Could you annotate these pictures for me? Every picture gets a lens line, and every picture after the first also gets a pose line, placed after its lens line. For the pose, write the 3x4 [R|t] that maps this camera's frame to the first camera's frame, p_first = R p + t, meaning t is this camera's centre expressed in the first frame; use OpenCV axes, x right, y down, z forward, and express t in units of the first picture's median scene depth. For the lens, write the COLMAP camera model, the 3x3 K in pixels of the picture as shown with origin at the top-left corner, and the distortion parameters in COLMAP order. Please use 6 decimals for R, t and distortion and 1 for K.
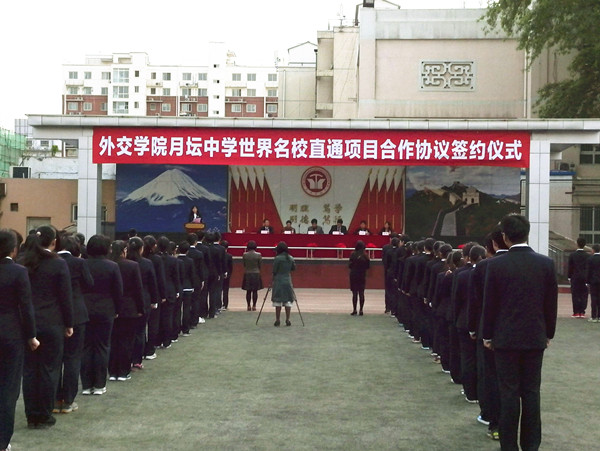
lens RADIAL K [[1216.7, 0, 300.0], [0, 1216.7, 225.5], [0, 0, 1]] dist [-0.004165, 0.016132]
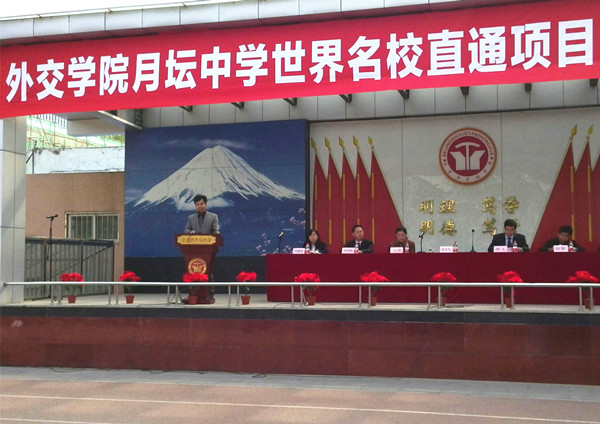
lens RADIAL K [[868.8, 0, 300.0], [0, 868.8, 212.0], [0, 0, 1]] dist [0.037007, 0.124408]
pose [[0.971252, -0.030638, -0.236073, 0.035157], [0.017655, 0.998223, -0.056917, 0.009925], [0.237397, 0.051113, 0.970067, 0.686501]]
